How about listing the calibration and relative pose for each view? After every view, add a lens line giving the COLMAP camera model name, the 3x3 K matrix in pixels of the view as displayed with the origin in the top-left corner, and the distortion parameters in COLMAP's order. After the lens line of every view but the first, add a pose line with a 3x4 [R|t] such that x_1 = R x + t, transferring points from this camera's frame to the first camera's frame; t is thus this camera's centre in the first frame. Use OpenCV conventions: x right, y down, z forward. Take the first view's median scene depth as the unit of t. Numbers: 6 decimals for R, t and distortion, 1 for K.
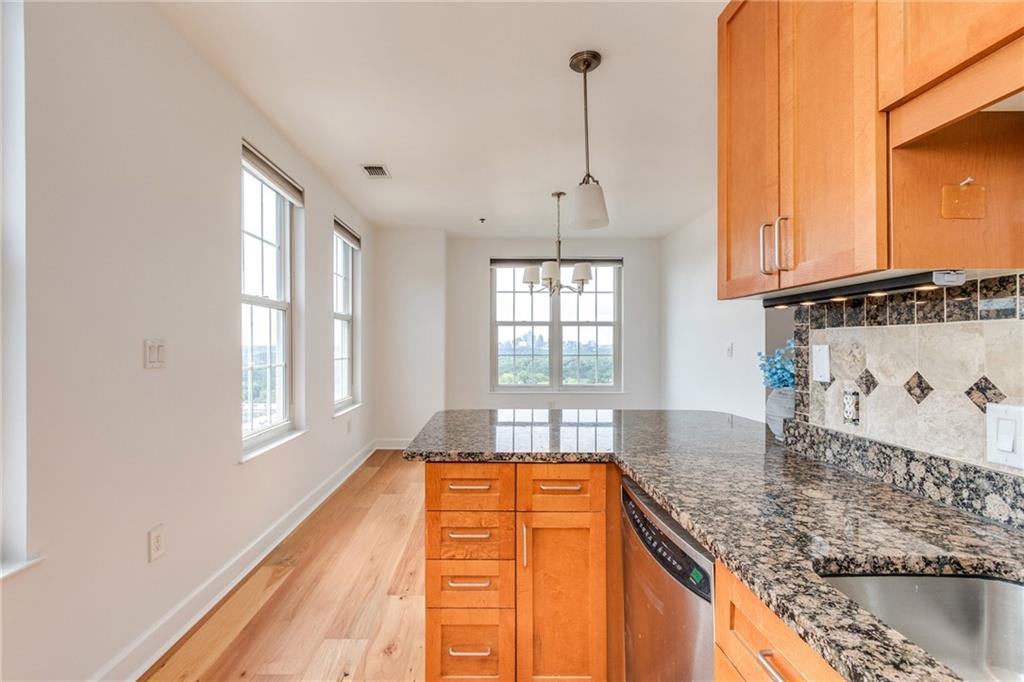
lens RADIAL K [[473.0, 0, 481.4], [0, 473.0, 345.0], [0, 0, 1]] dist [0.002168, 0.000072]
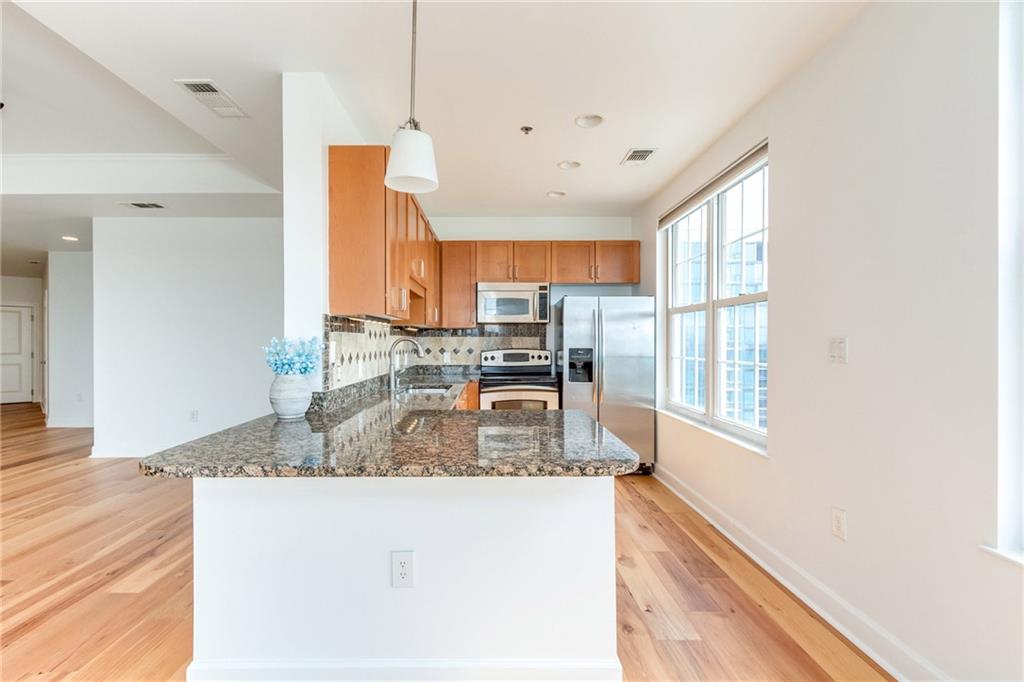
lens RADIAL K [[466.2, 0, 484.6], [0, 466.2, 346.6], [0, 0, 1]] dist [-0.000195, -0.000043]
pose [[-0.999996, 0.000796, 0.002750, 0.162024], [0.000830, 0.999927, 0.012070, -0.001794], [-0.002740, 0.012072, -0.999923, 2.669060]]
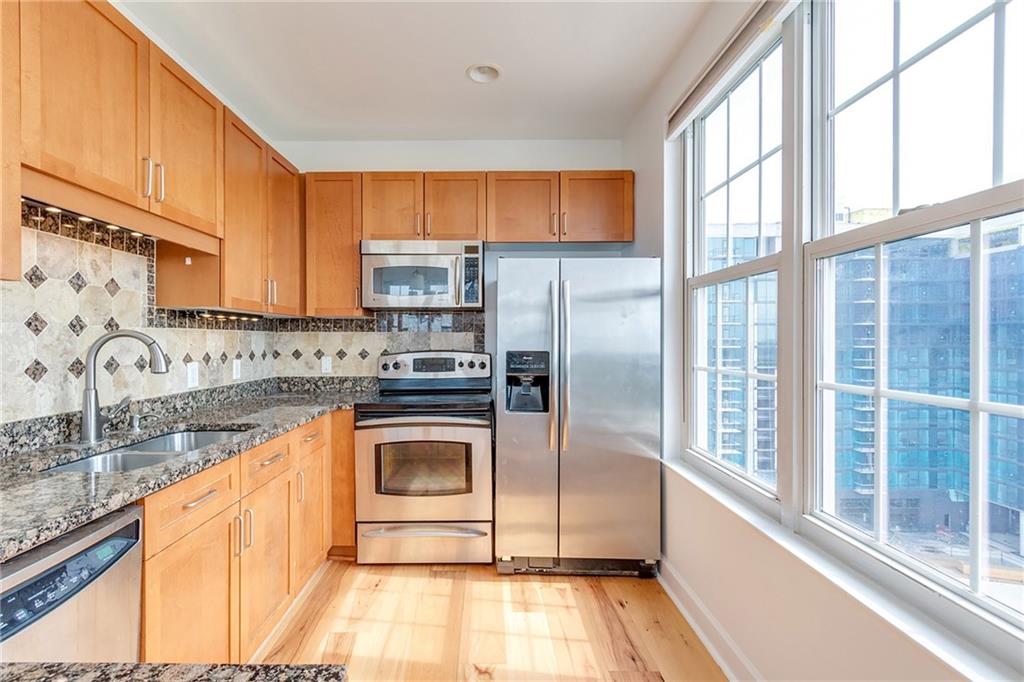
lens RADIAL K [[469.6, 0, 477.9], [0, 469.6, 341.7], [0, 0, 1]] dist [0.002353, -0.000045]
pose [[-0.999967, 0.000790, 0.008066, -0.271510], [0.000838, 0.999982, 0.005946, 0.001507], [-0.008061, 0.005952, -0.999950, 1.387605]]
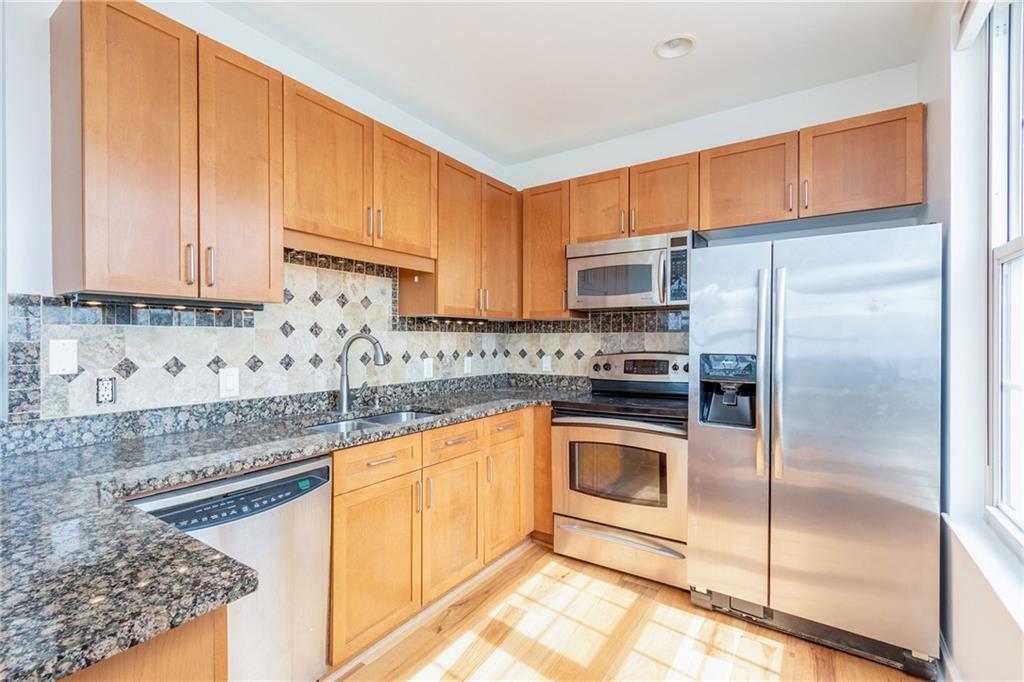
lens RADIAL K [[465.5, 0, 482.5], [0, 465.5, 341.6], [0, 0, 1]] dist [0.003275, -0.000107]
pose [[-0.817306, -0.001358, 0.576202, -0.632922], [0.000888, 0.999993, 0.003615, 0.001724], [-0.576203, 0.003466, -0.817300, 1.303482]]
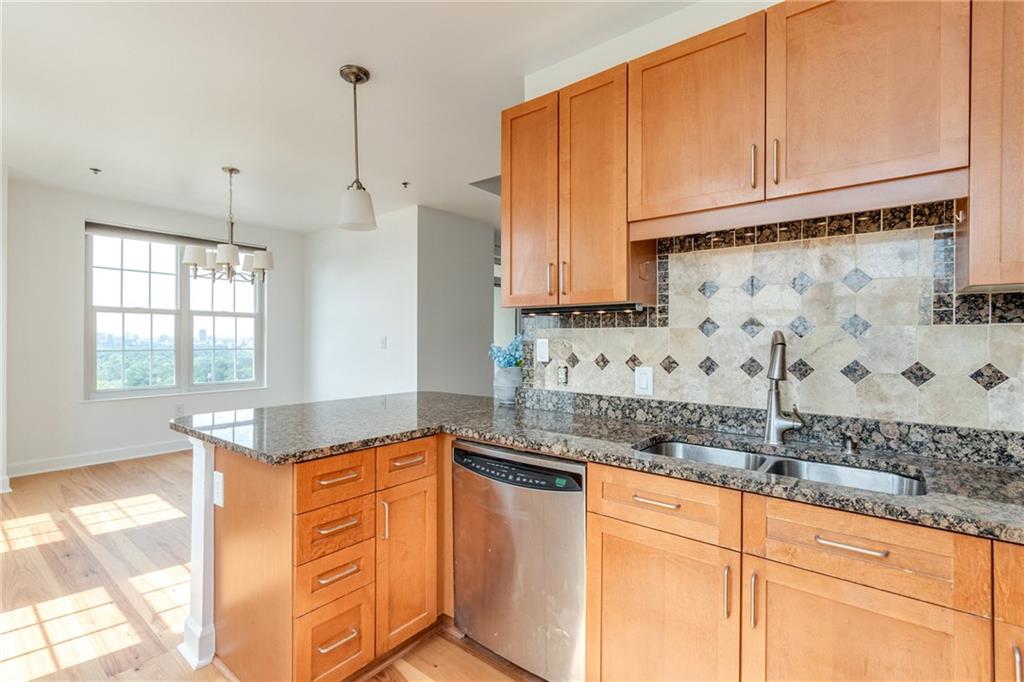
lens RADIAL K [[474.6, 0, 499.7], [0, 474.6, 338.4], [0, 0, 1]] dist [0.005047, 0.000009]
pose [[0.625999, 0.001788, 0.779822, -0.633263], [-0.002857, 0.999996, 0.000001, -0.001121], [-0.779819, -0.002229, 0.626001, 0.100987]]
